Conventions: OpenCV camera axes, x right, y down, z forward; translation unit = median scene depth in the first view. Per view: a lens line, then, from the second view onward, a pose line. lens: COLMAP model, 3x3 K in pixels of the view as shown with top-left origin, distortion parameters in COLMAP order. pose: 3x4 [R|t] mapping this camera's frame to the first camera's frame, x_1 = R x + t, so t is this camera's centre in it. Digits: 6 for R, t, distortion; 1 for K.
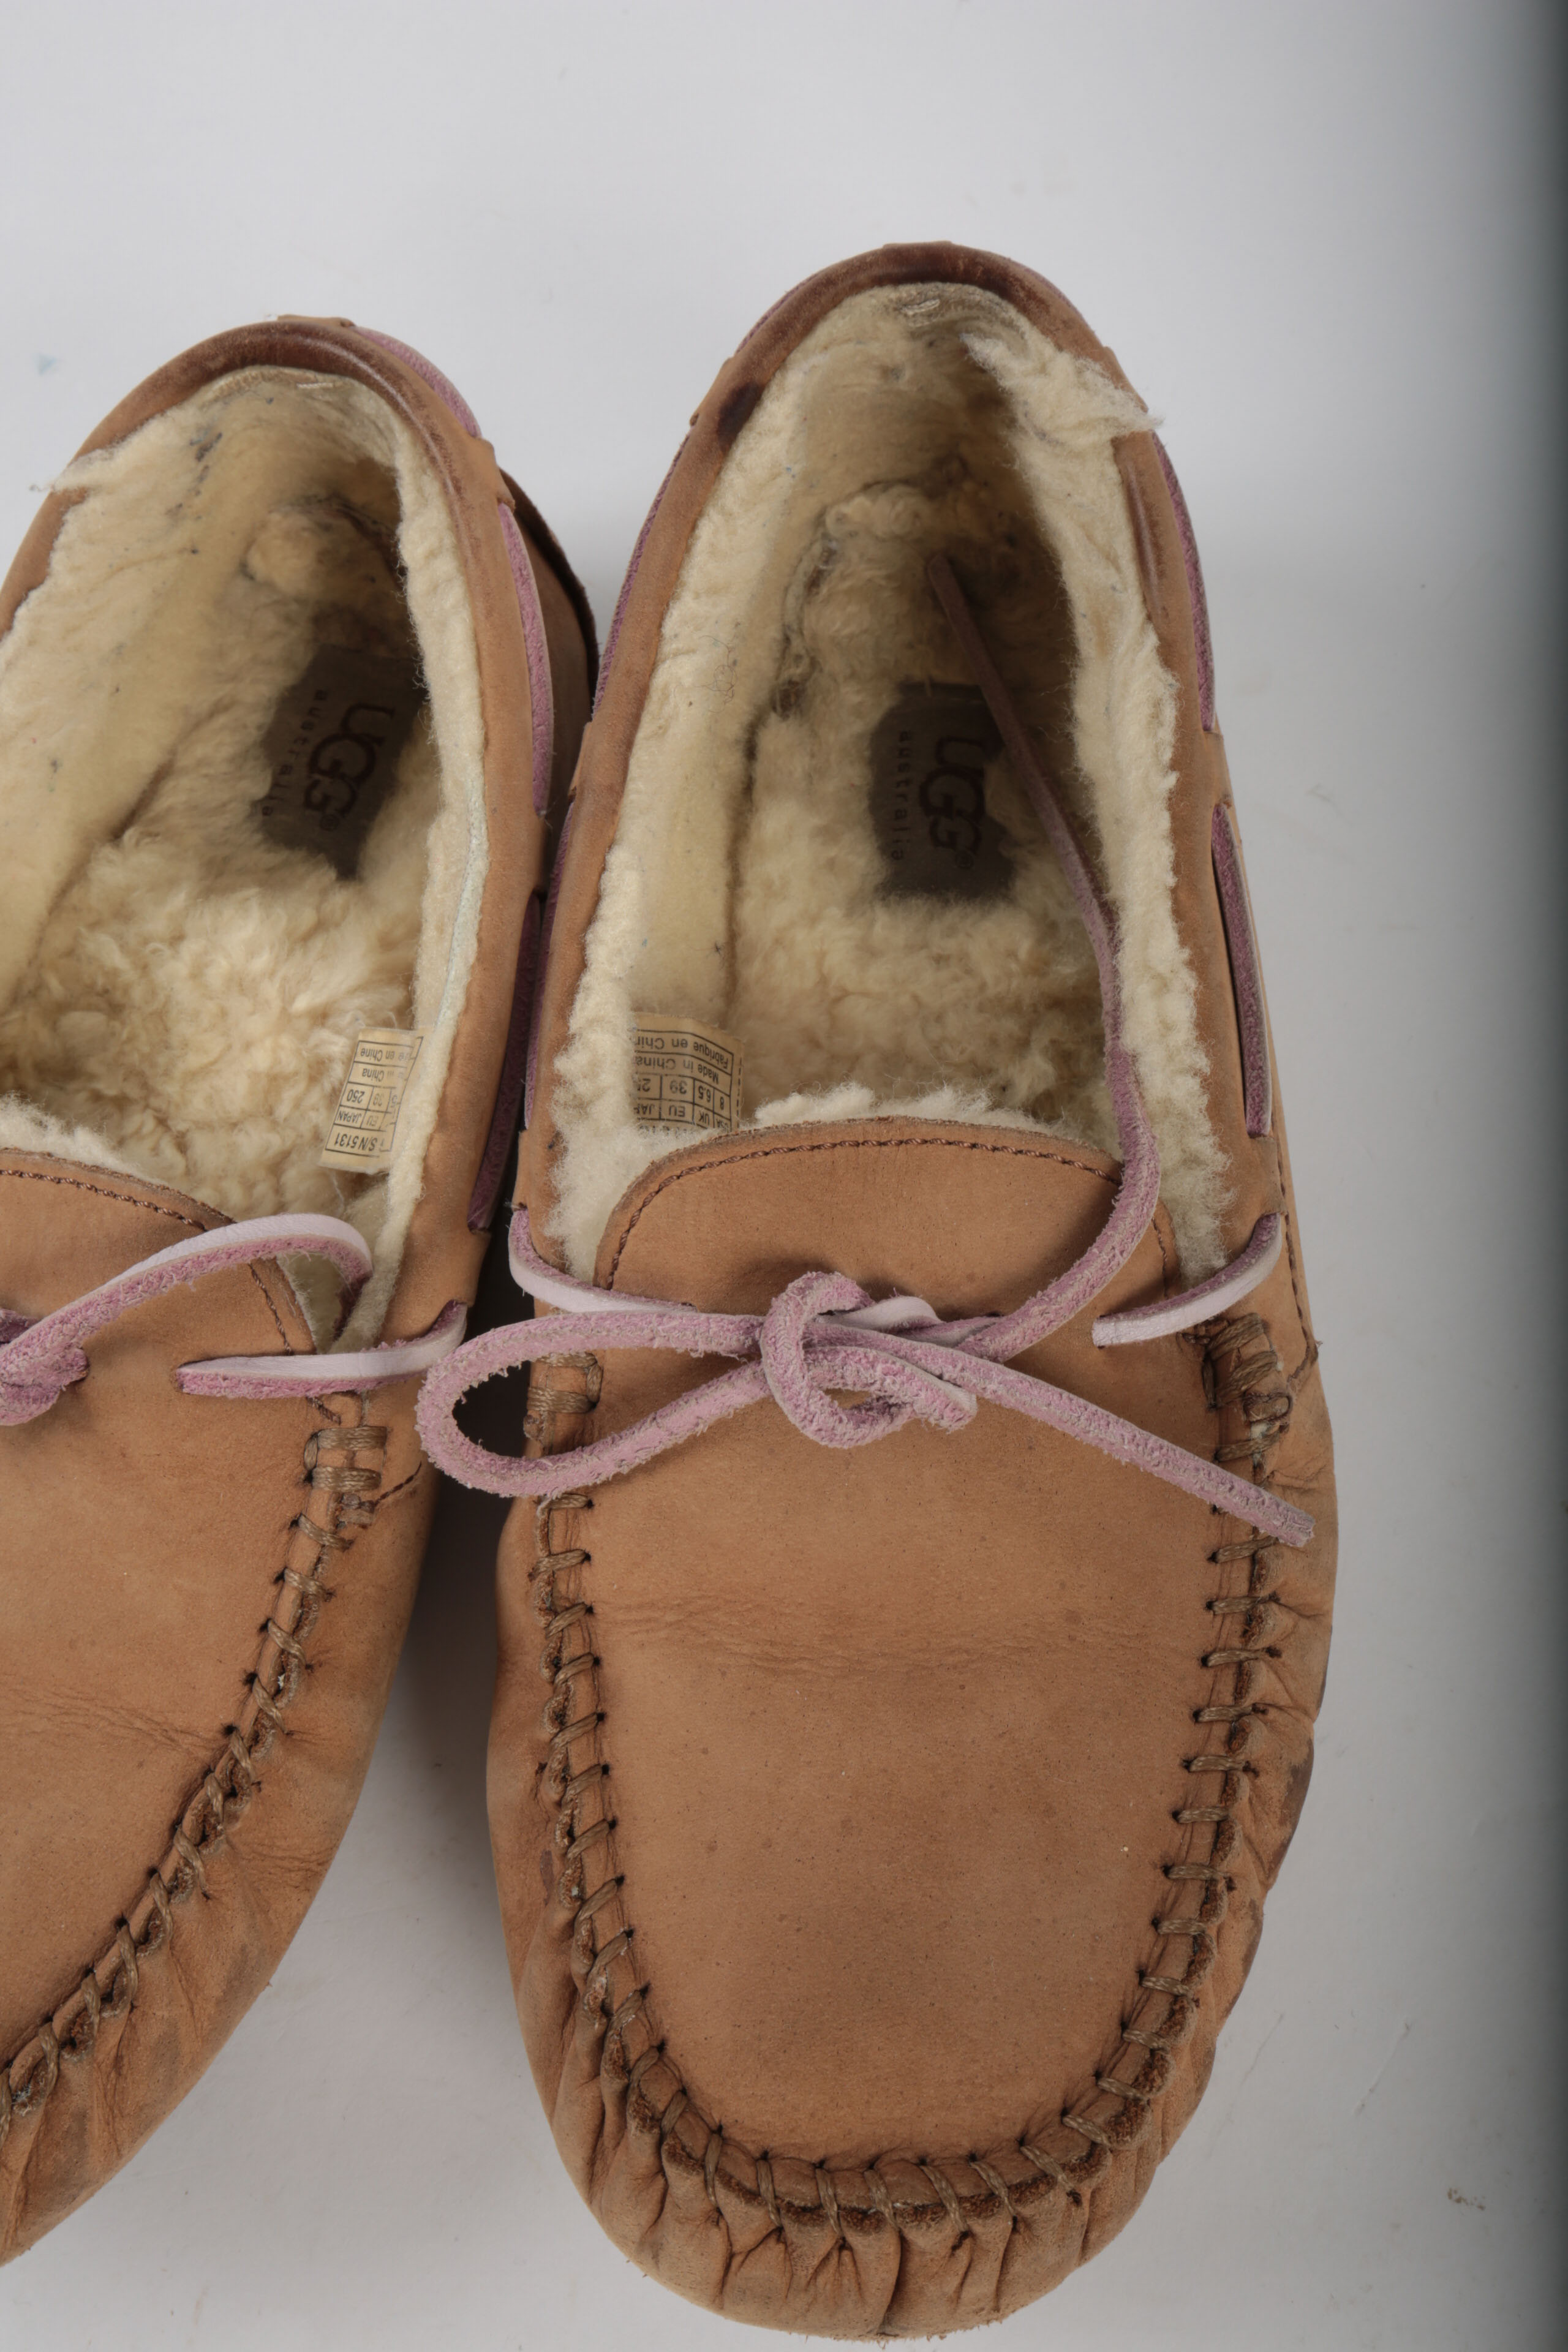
lens RADIAL K [[2190.8, 0, 784.0], [0, 2190.8, 1176.0], [0, 0, 1]] dist [0.038268, -0.011648]
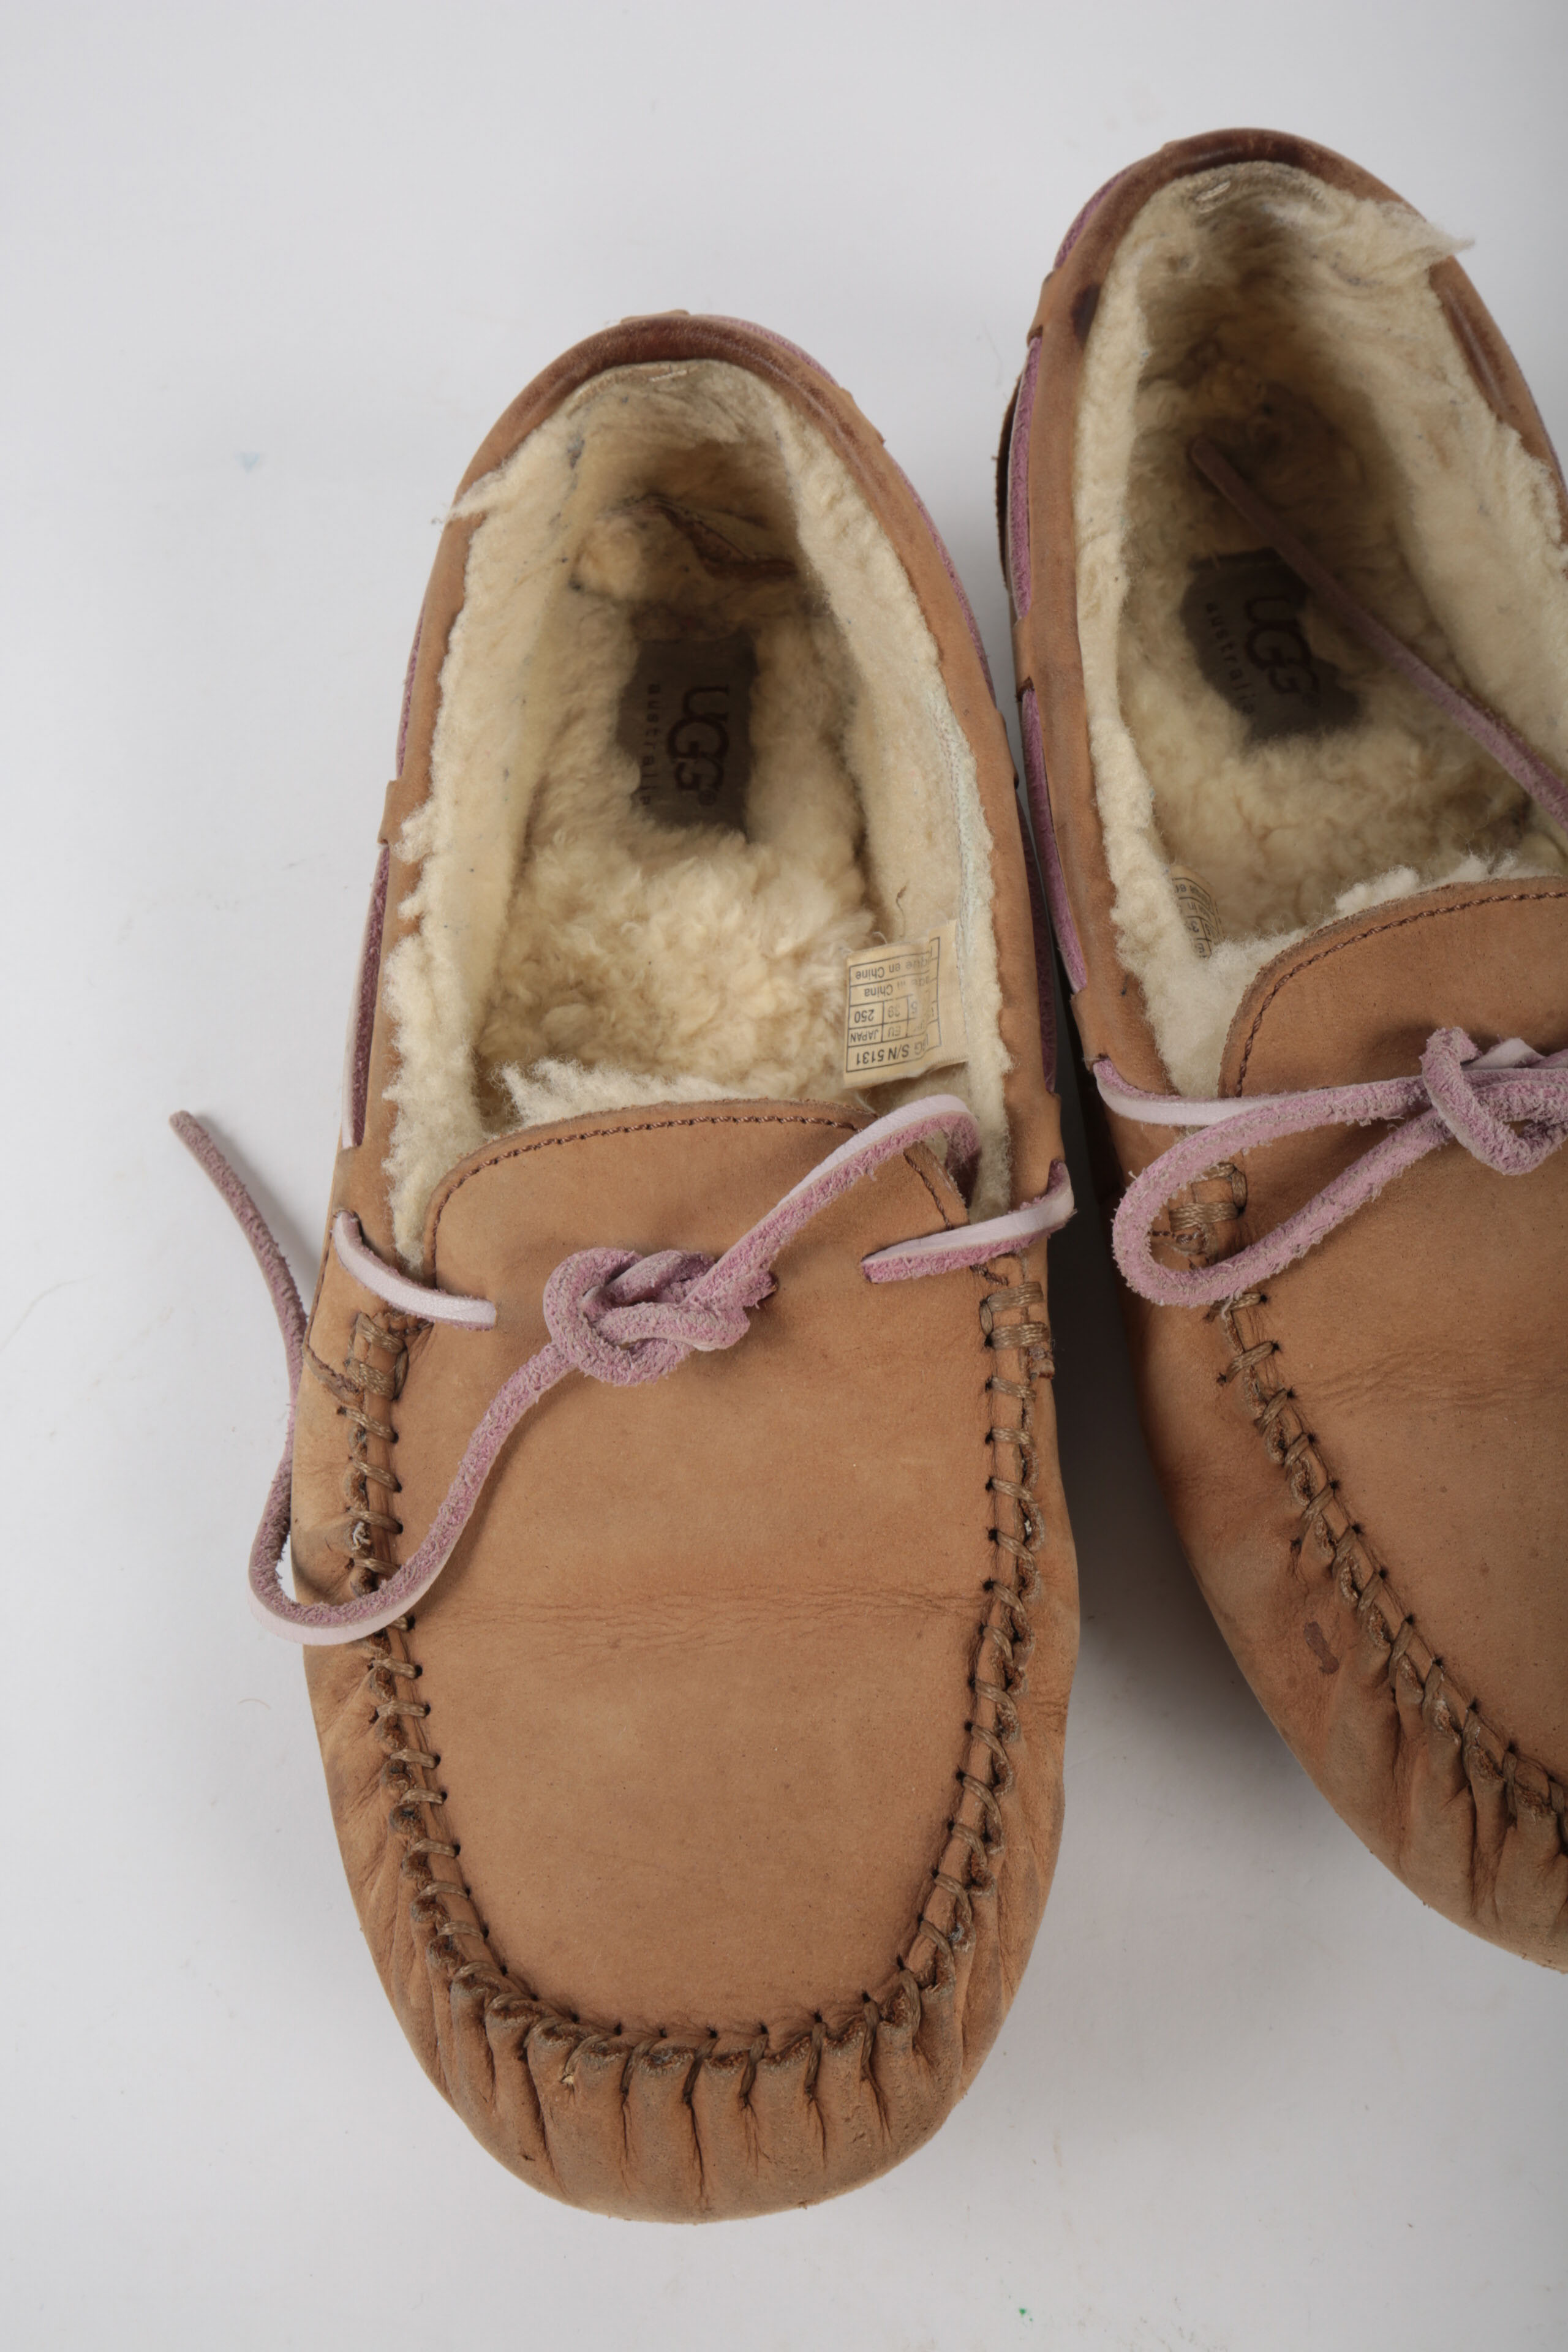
lens RADIAL K [[2190.8, 0, 784.0], [0, 2190.8, 1176.0], [0, 0, 1]] dist [0.038268, -0.011648]
pose [[0.970500, -0.223040, 0.091564, -0.361641], [0.226616, 0.973504, -0.030590, 0.064518], [-0.082315, 0.050437, 0.995329, -0.041088]]
